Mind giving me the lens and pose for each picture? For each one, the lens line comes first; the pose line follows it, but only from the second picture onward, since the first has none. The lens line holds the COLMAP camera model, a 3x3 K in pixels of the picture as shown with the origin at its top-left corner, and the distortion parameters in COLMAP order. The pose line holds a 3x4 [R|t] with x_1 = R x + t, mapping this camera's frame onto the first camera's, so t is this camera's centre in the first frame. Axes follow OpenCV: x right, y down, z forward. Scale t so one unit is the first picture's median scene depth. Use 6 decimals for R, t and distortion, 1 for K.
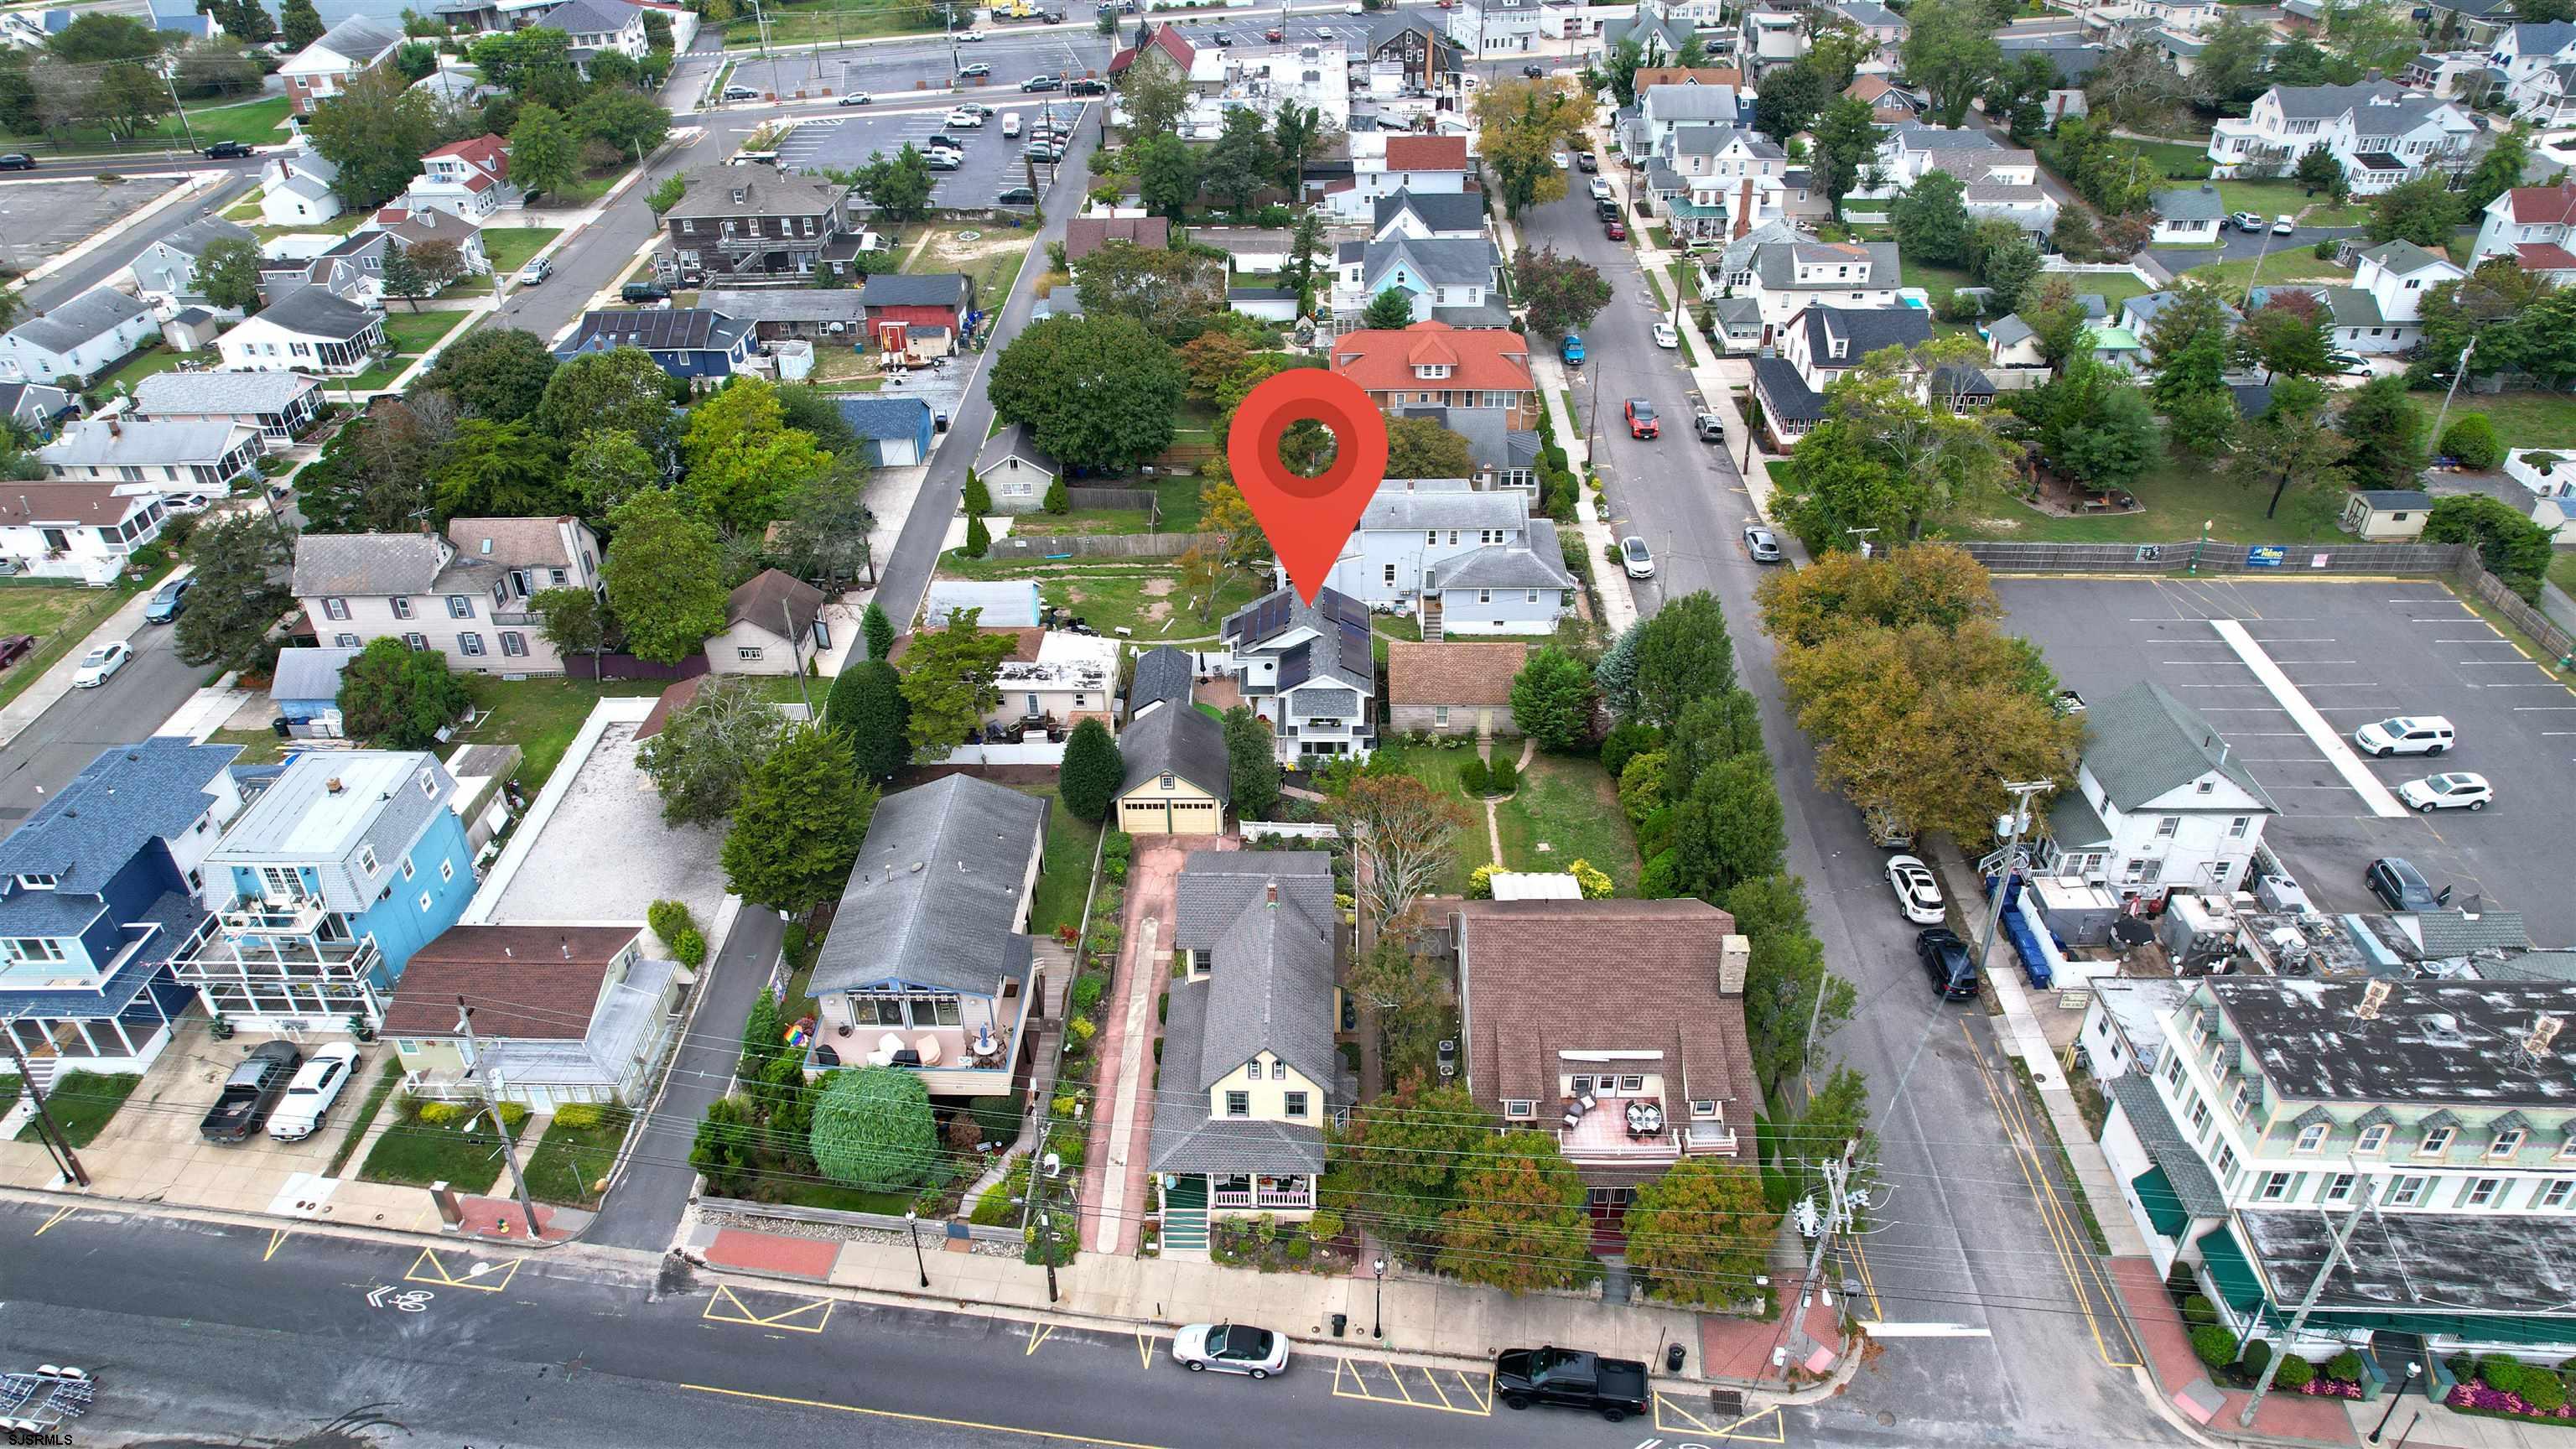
lens RADIAL K [[1662.9, 0, 1288.0], [0, 1662.9, 724.5], [0, 0, 1]] dist [-0.088845, 0.076710]
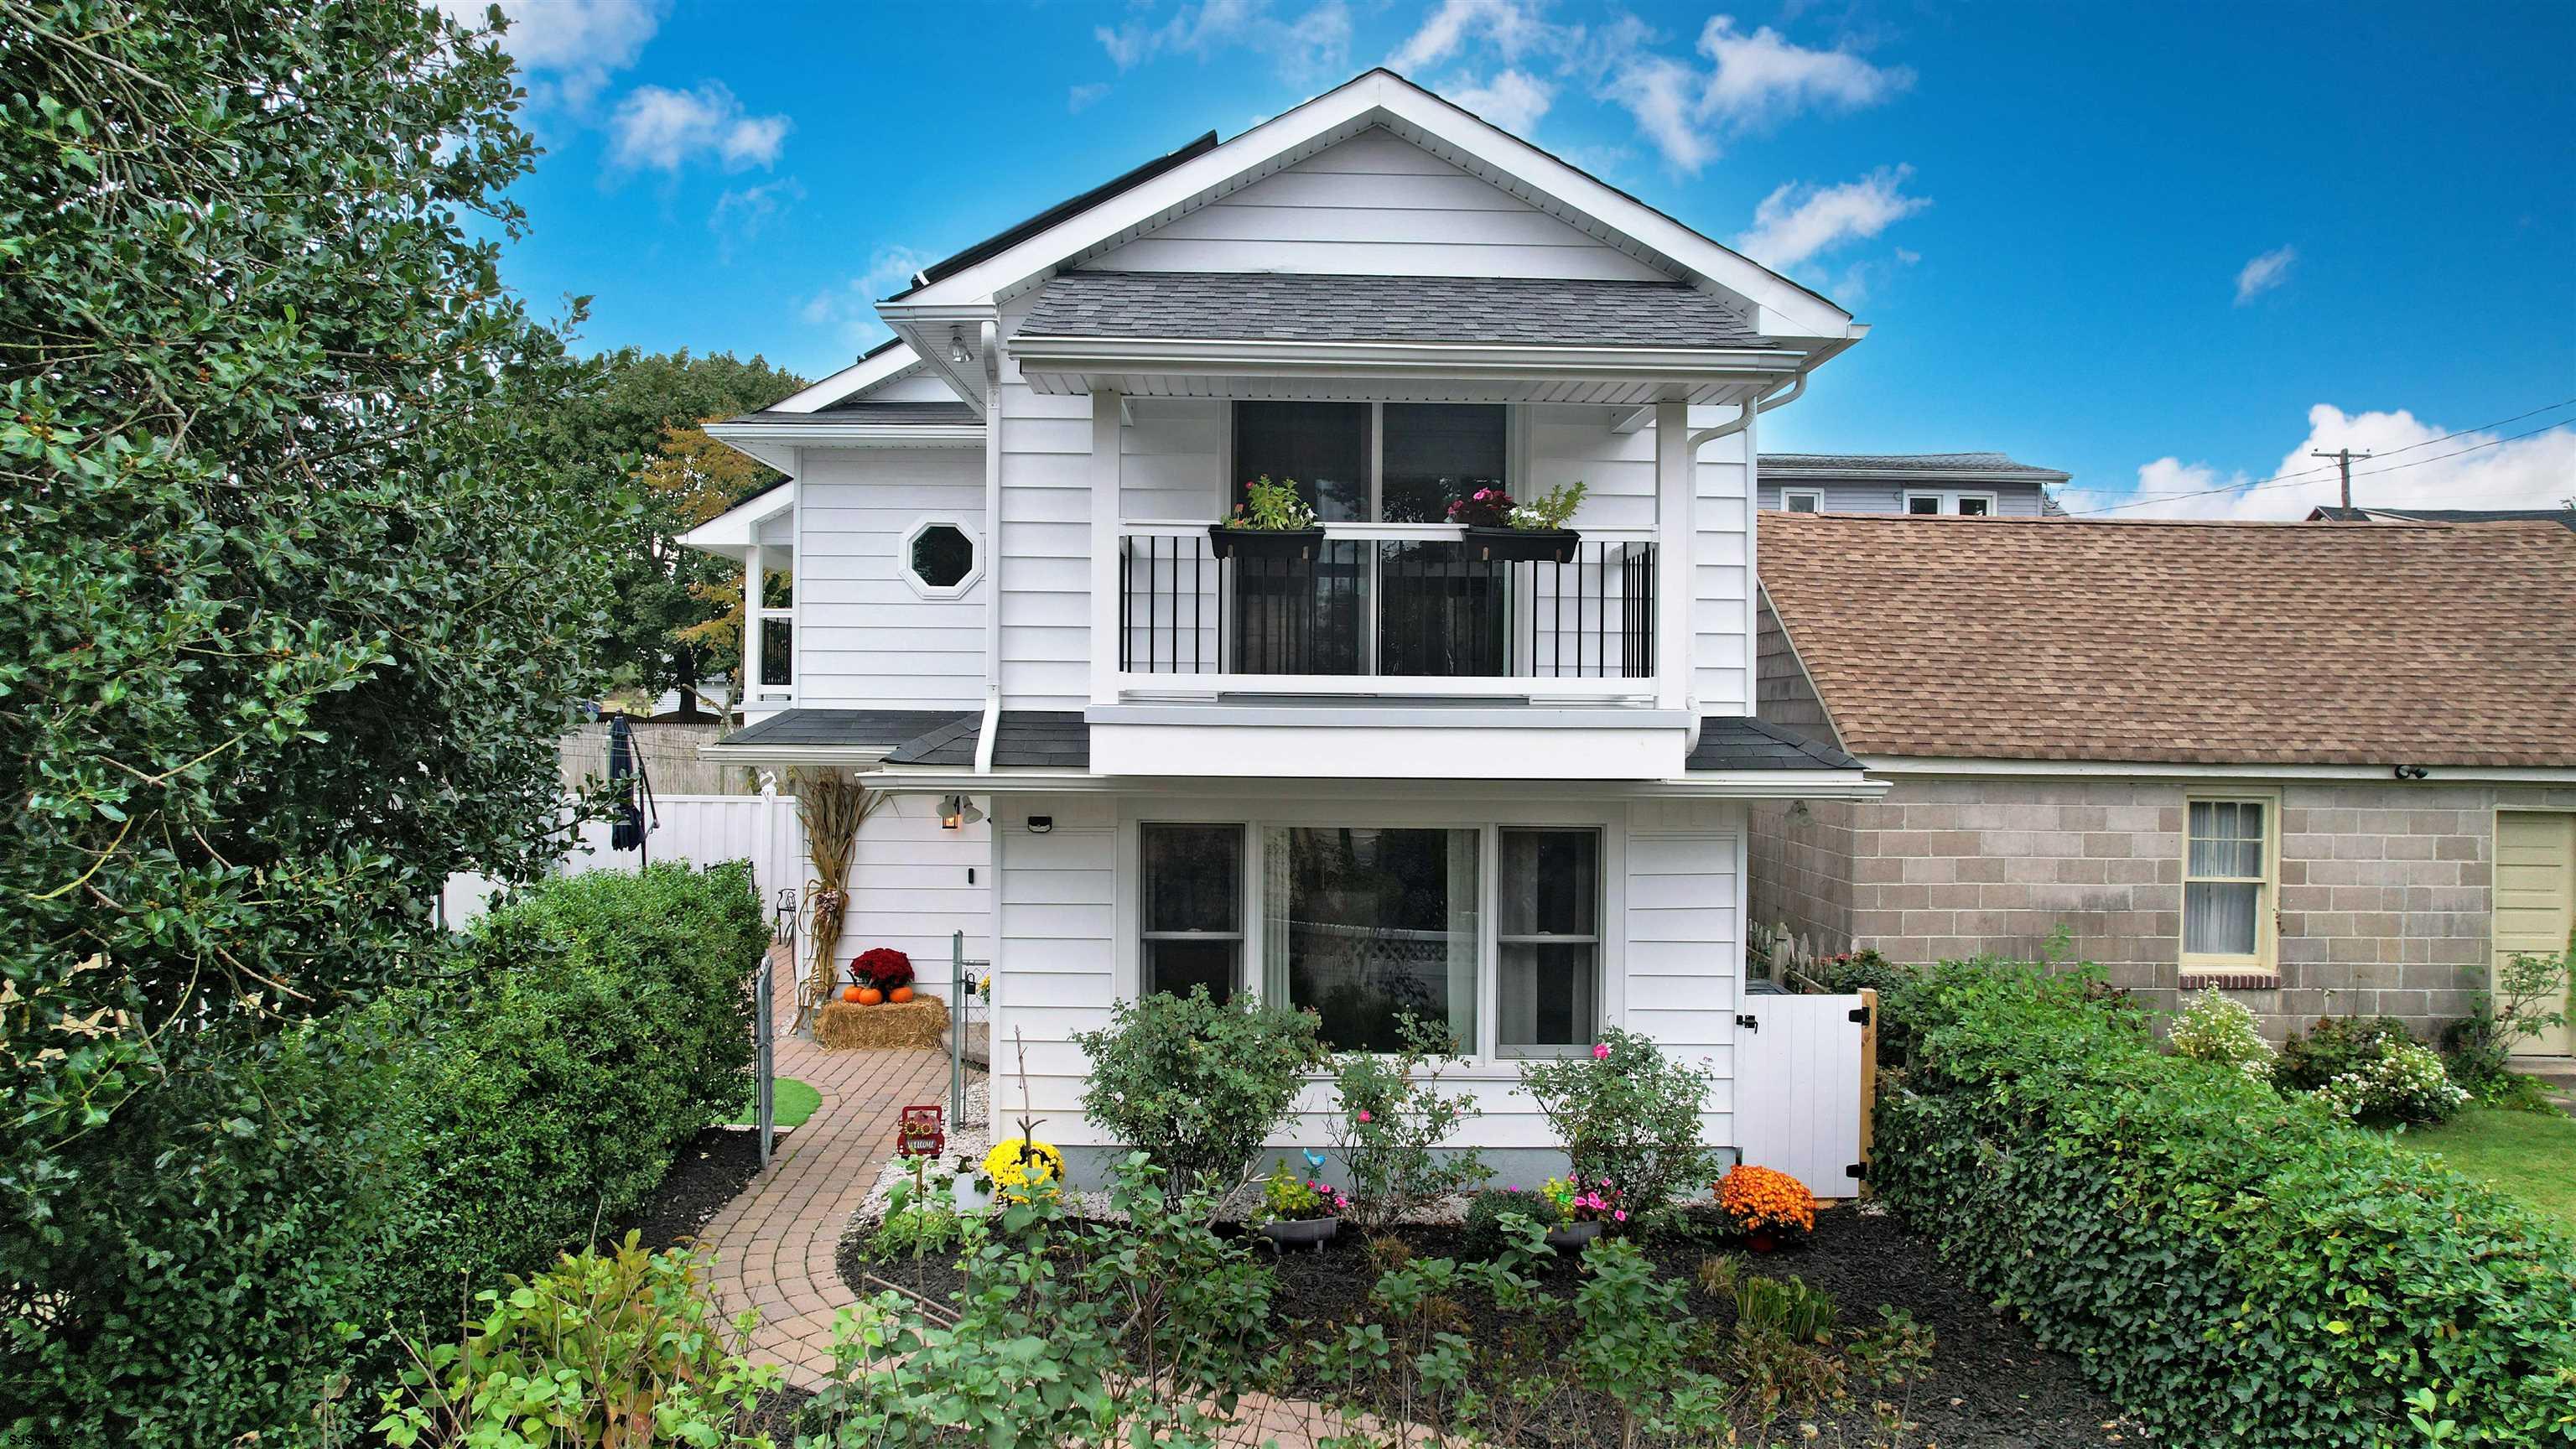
lens RADIAL K [[1662.9, 0, 1288.0], [0, 1662.9, 724.5], [0, 0, 1]] dist [-0.088845, 0.076710]
pose [[0.999288, 0.013210, 0.035330, 0.013226], [0.007857, 0.843220, -0.537511, 0.052724], [-0.036892, 0.537406, 0.842516, 0.873827]]
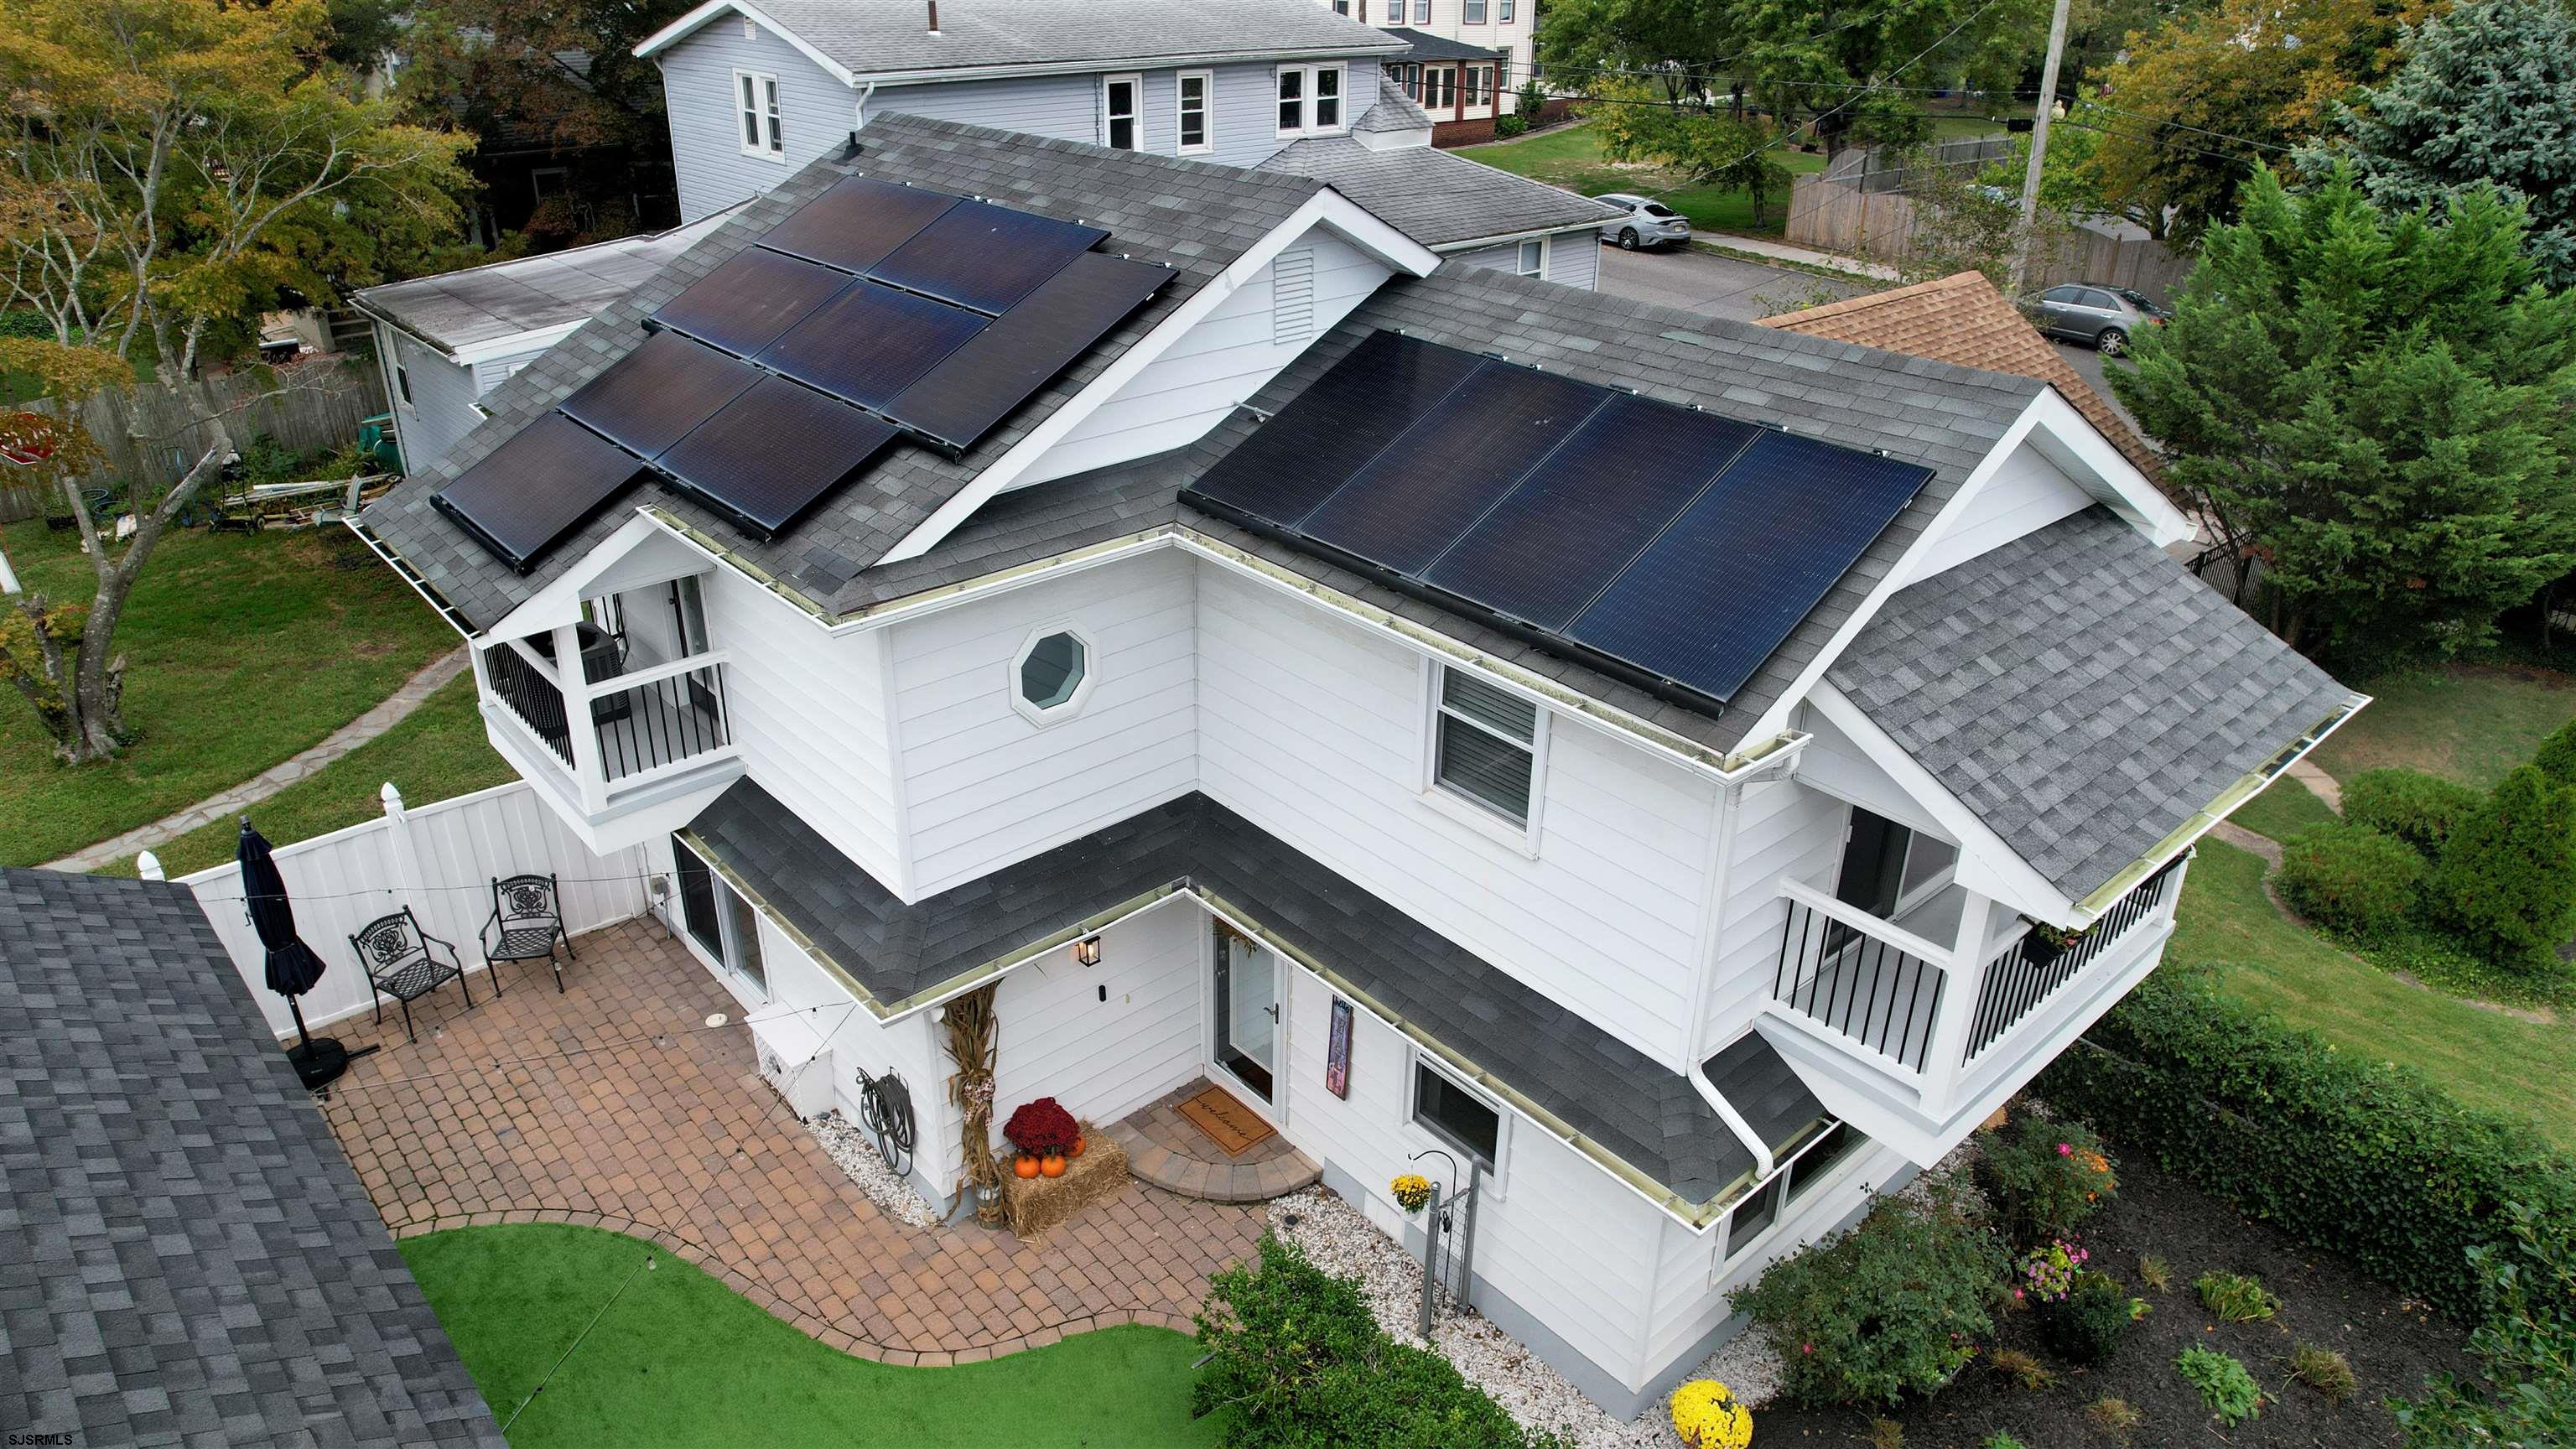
lens RADIAL K [[1662.9, 0, 1288.0], [0, 1662.9, 724.5], [0, 0, 1]] dist [-0.088845, 0.076710]
pose [[0.740420, -0.280013, 0.611041, -0.067990], [0.351674, 0.936118, 0.002847, -0.026197], [-0.572804, 0.212779, 0.791594, 0.889860]]
